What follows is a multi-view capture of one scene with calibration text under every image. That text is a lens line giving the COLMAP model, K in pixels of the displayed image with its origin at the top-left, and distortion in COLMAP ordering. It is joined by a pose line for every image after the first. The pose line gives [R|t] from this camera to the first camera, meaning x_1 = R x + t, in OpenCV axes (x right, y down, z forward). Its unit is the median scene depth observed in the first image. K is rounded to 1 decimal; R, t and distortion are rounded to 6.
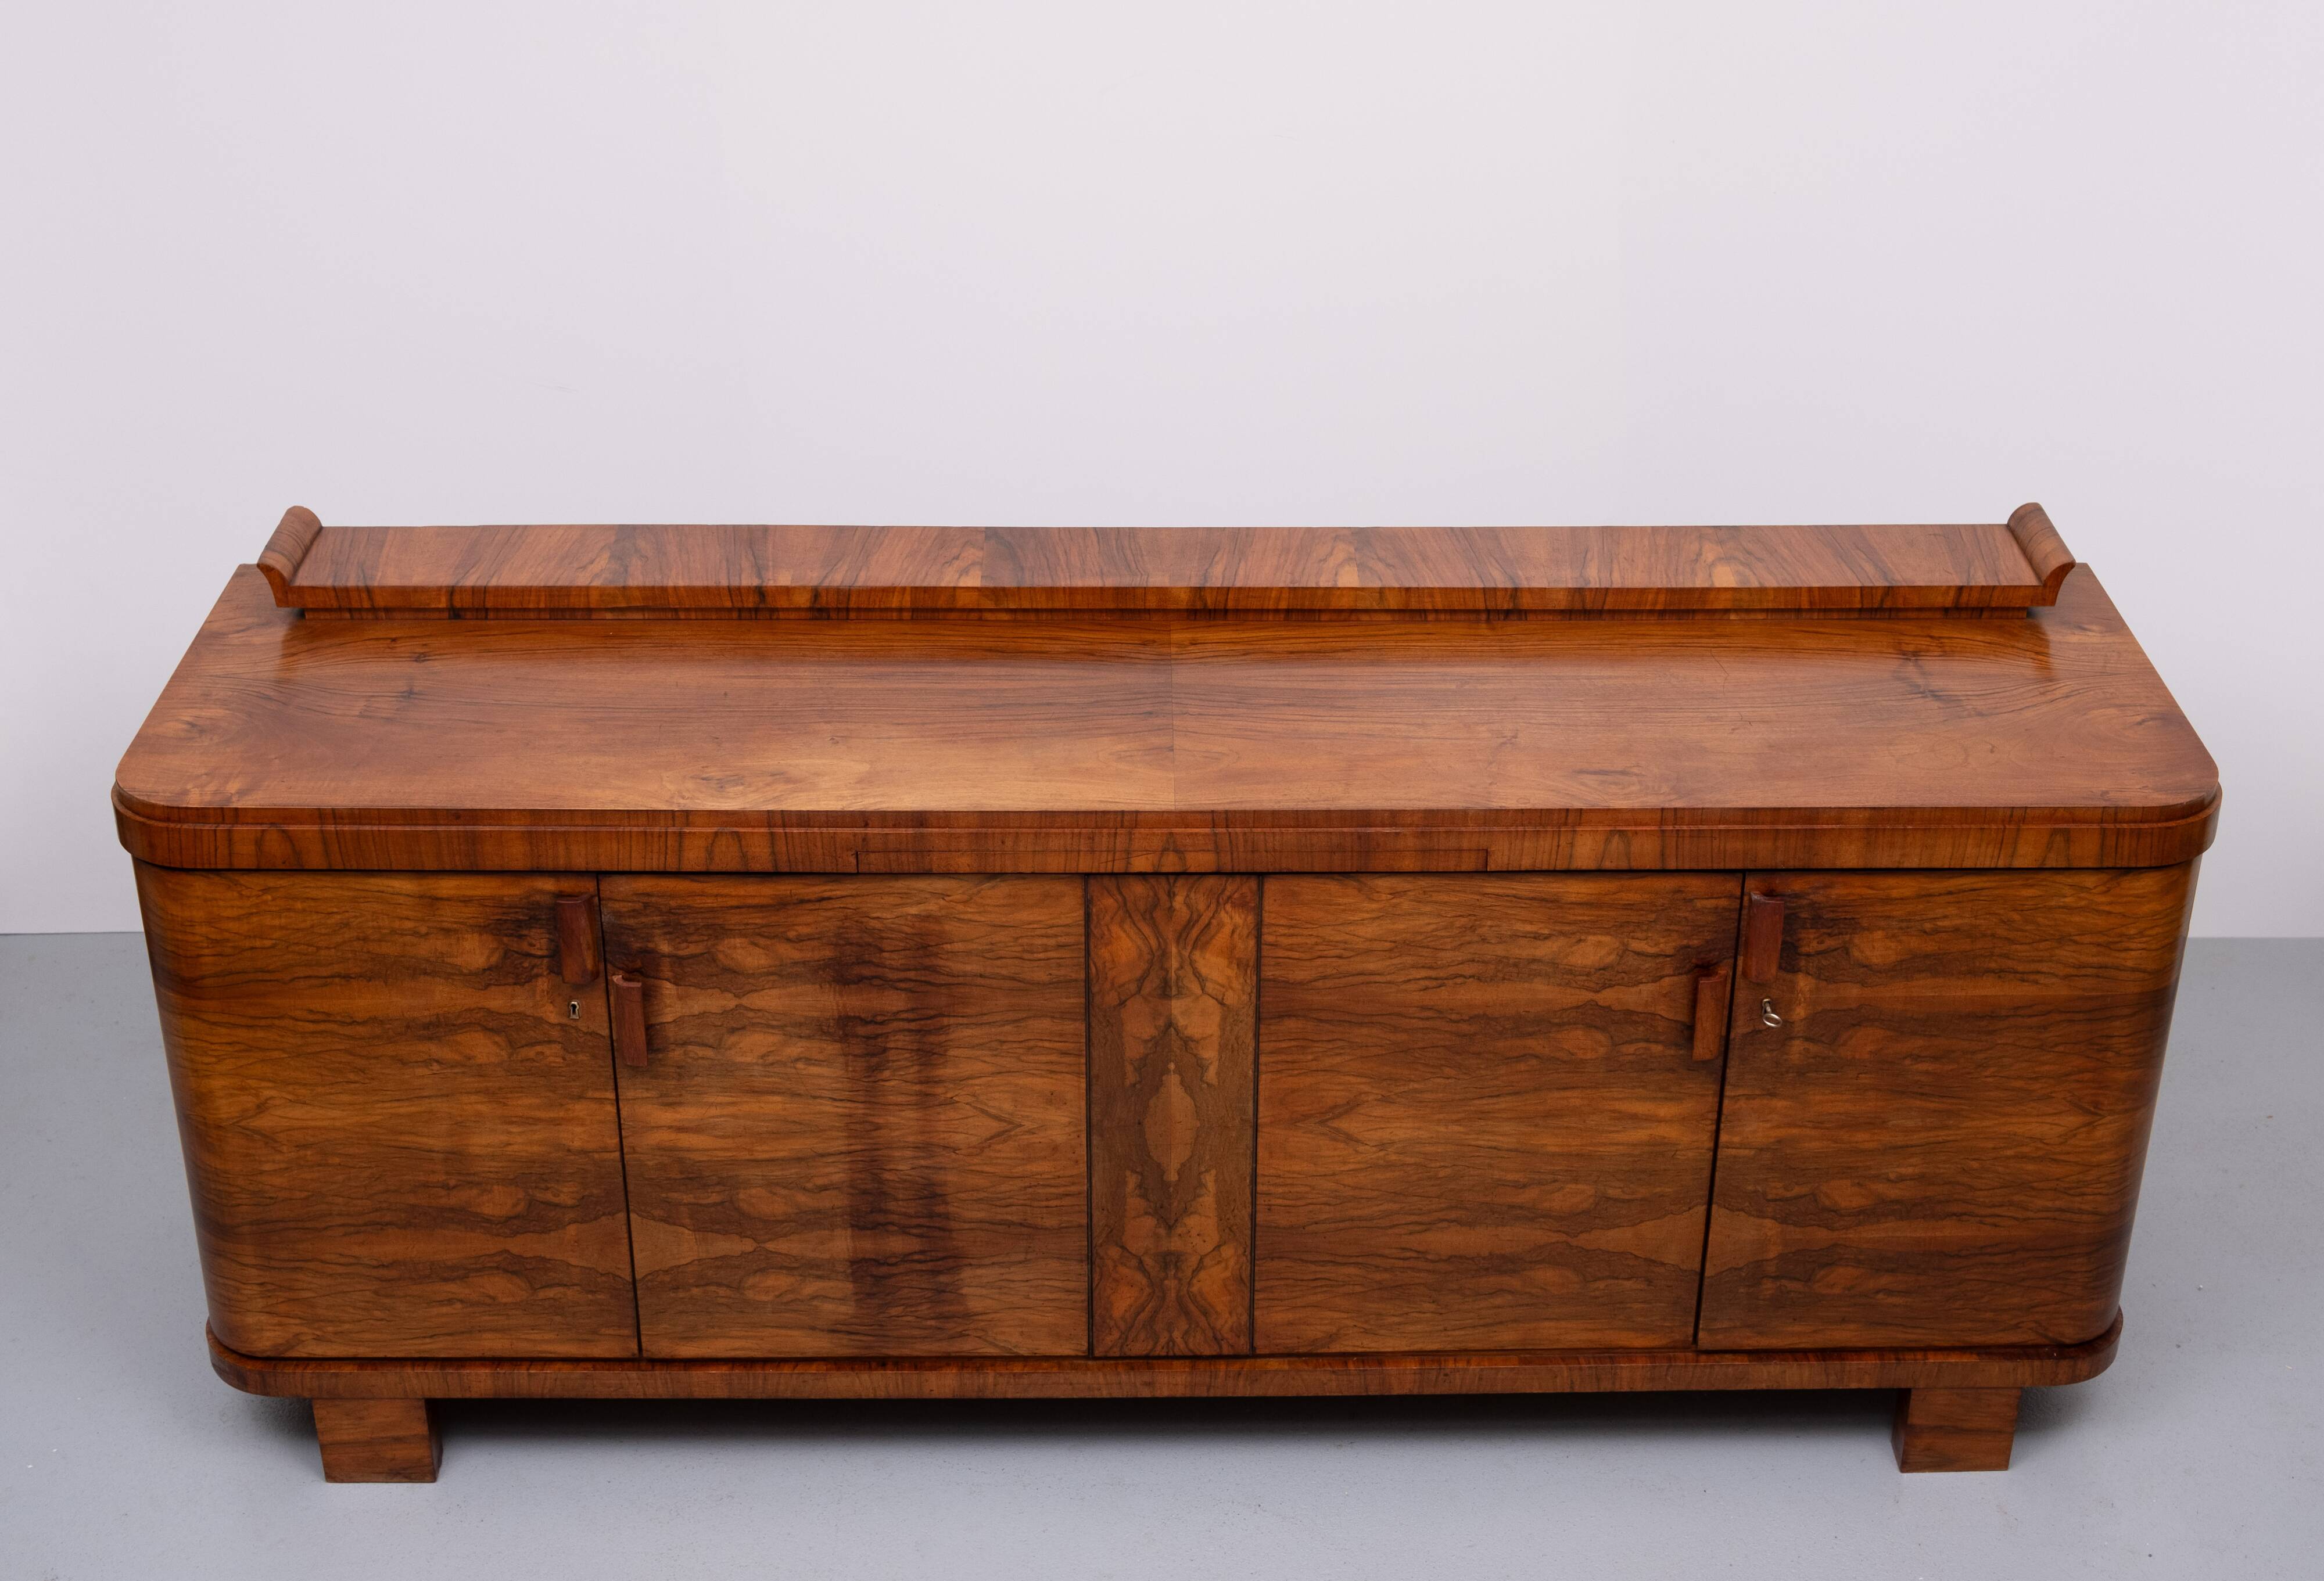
lens RADIAL K [[3115.9, 0, 1178.0], [0, 3115.9, 788.8], [0, 0, 1]] dist [-0.037686, 0.000000]
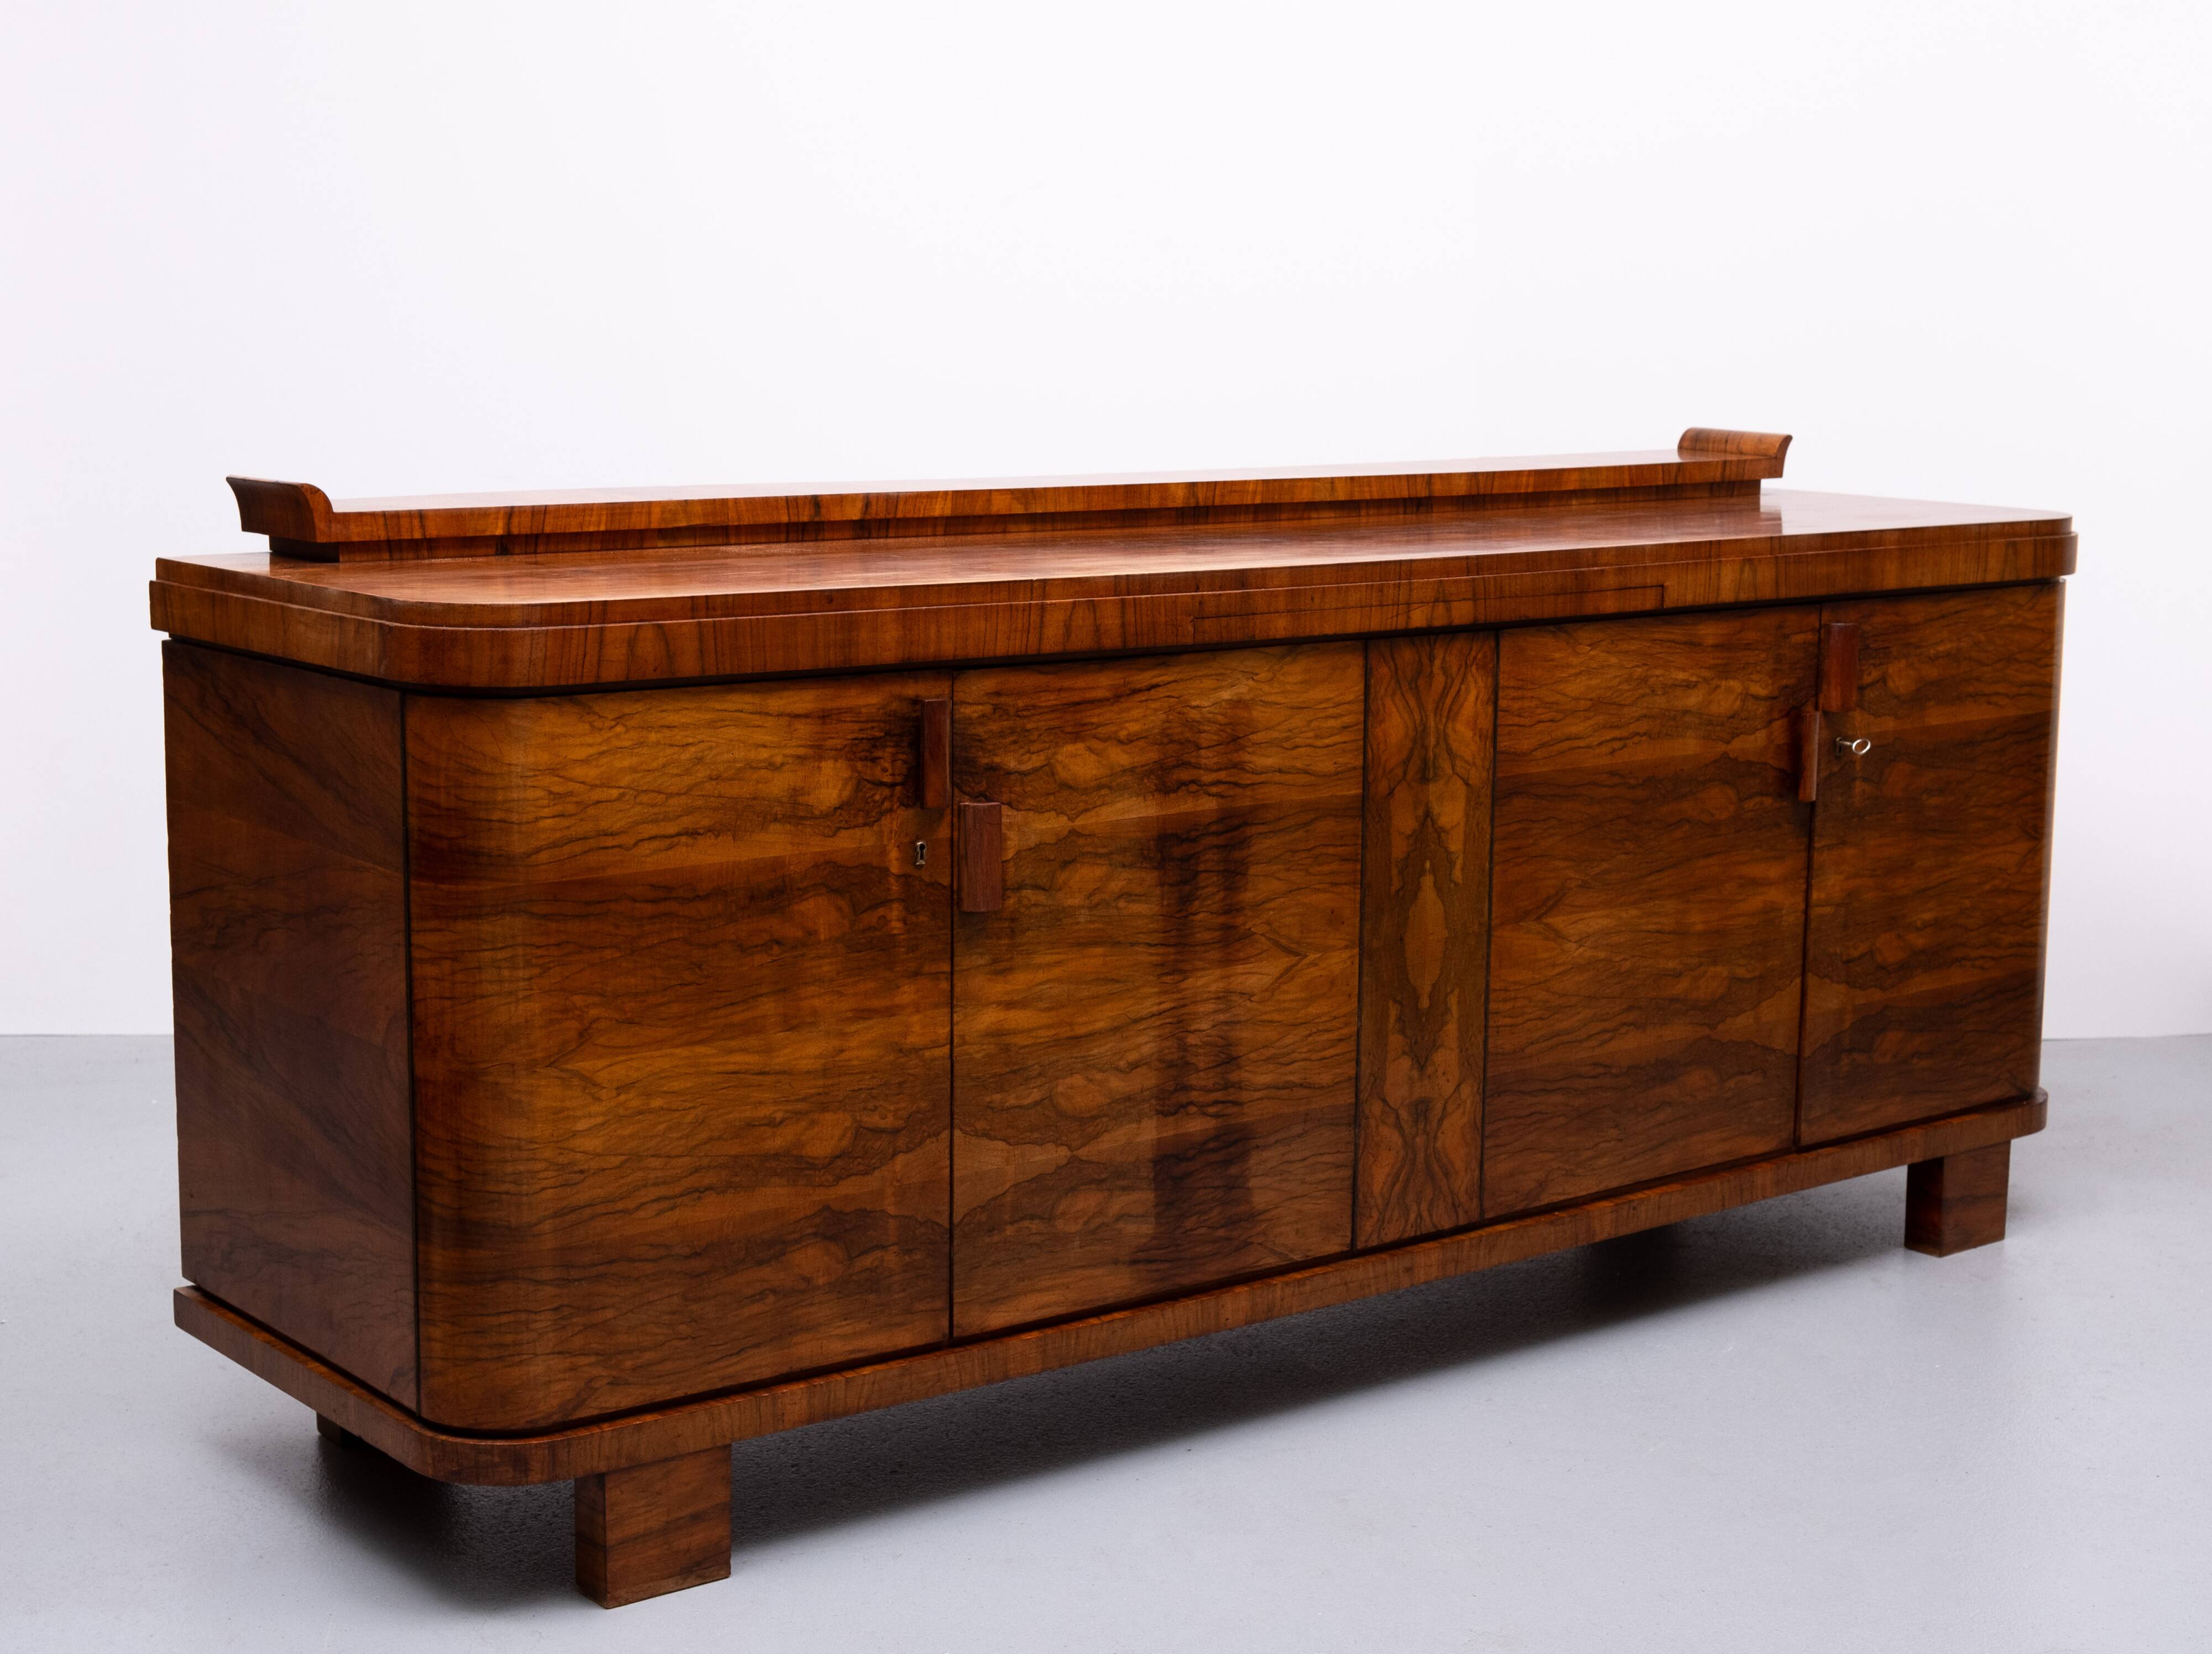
lens RADIAL K [[3414.3, 0, 1096.3], [0, 3414.3, 808.4], [0, 0, 1]] dist [-0.040260, 0.000000]
pose [[0.800197, -0.092091, 0.592625, -0.691137], [0.280730, 0.930717, -0.234430, 0.285321], [-0.529977, 0.353958, 0.770609, 0.237725]]
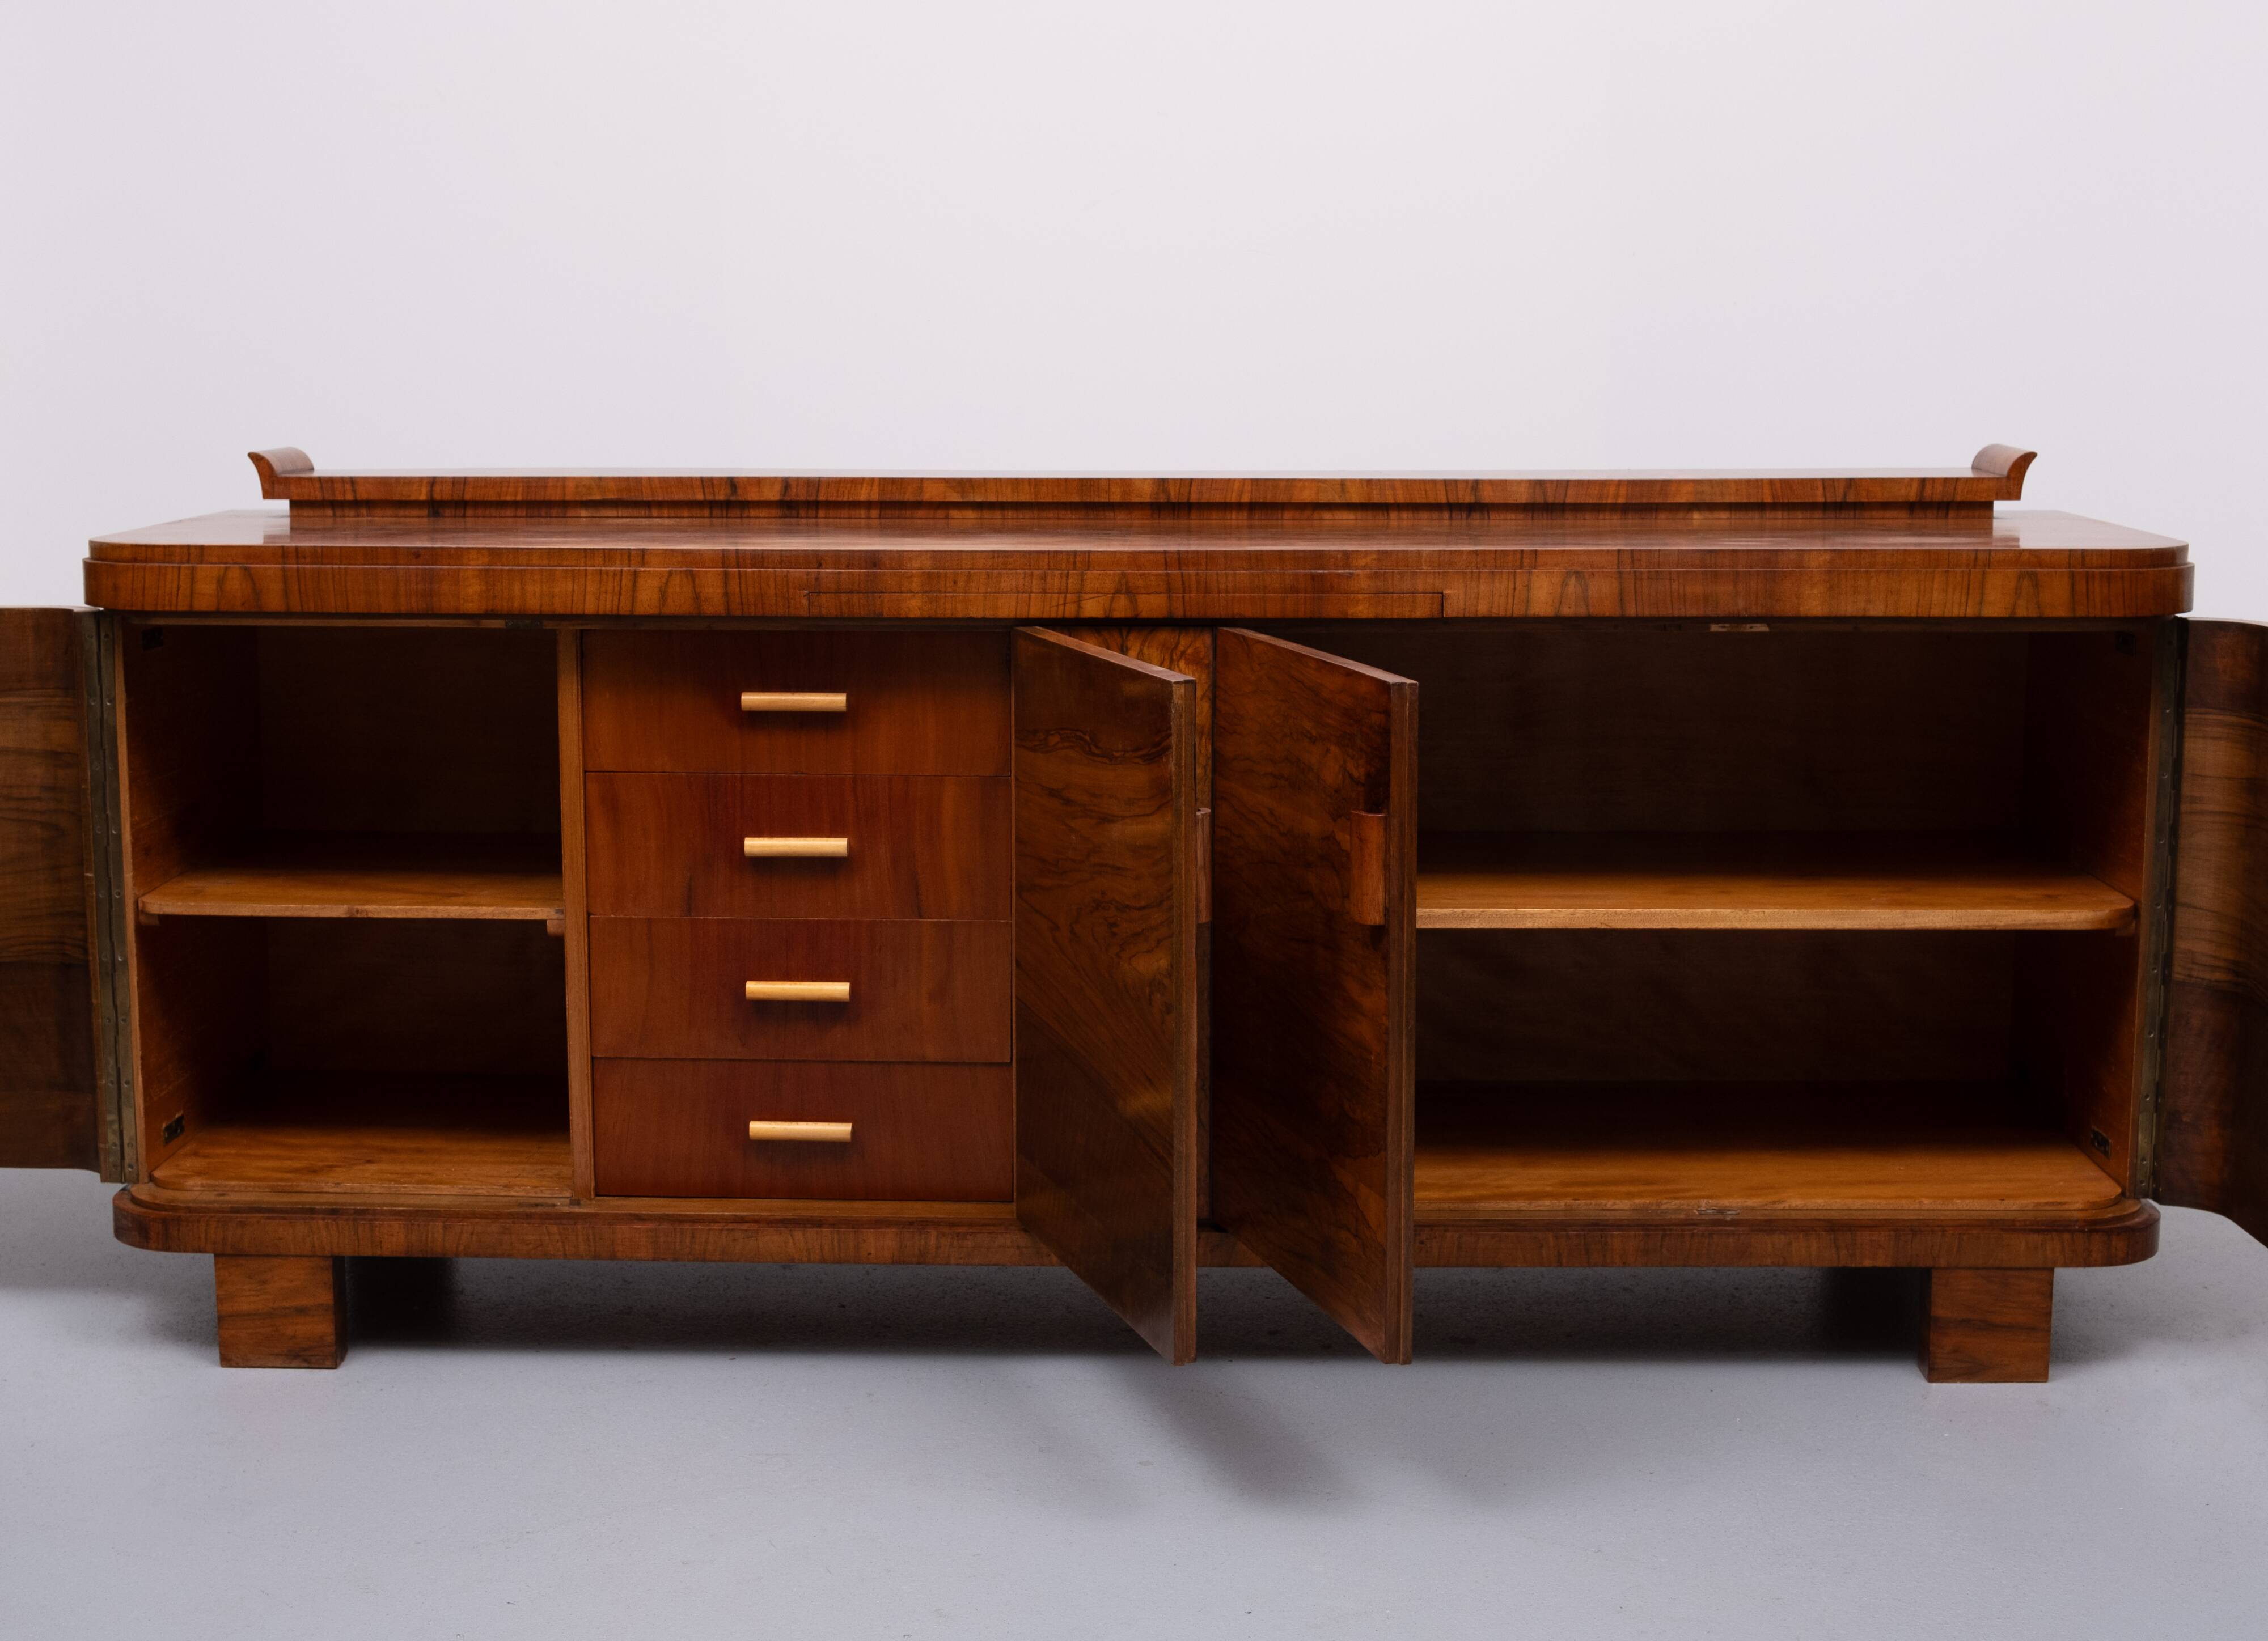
lens RADIAL K [[3220.0, 0, 1060.0], [0, 3220.0, 819.8], [0, 0, 1]] dist [-0.036172, 0.000000]
pose [[0.998593, 0.000163, -0.053033, 0.030403], [-0.017815, 0.942918, -0.332548, 0.406500], [0.049952, 0.333025, 0.941594, 0.051404]]
